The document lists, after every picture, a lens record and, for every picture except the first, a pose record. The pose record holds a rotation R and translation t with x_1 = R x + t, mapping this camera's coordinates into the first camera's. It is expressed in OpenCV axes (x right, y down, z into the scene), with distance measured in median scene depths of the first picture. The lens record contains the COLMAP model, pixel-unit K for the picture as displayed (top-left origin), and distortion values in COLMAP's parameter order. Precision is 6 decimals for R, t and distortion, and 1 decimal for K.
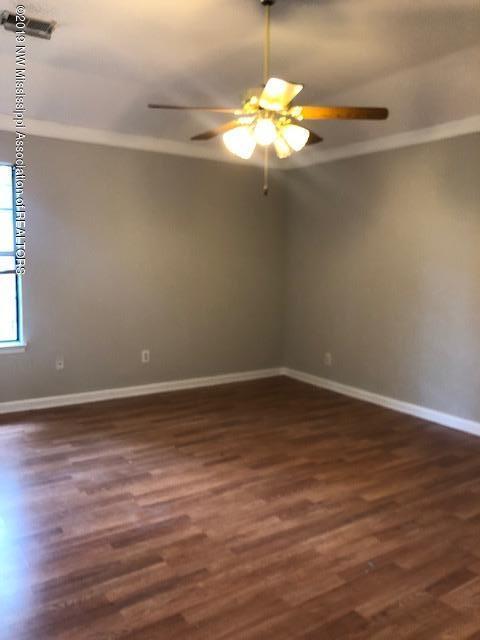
lens RADIAL K [[527.8, 0, 240.0], [0, 527.8, 320.0], [0, 0, 1]] dist [0.010566, 0.005689]
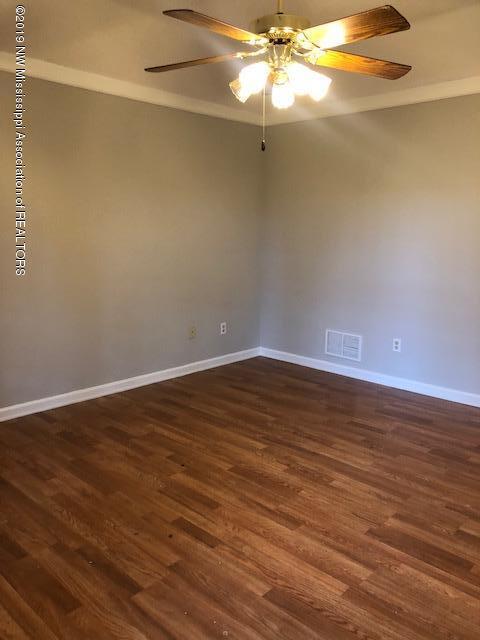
lens RADIAL K [[527.8, 0, 240.0], [0, 527.8, 320.0], [0, 0, 1]] dist [0.010566, 0.005689]
pose [[-0.197719, -0.203557, 0.958891, -0.842593], [0.099830, 0.968935, 0.226273, -0.198862], [-0.975162, 0.140465, -0.171255, 1.318112]]
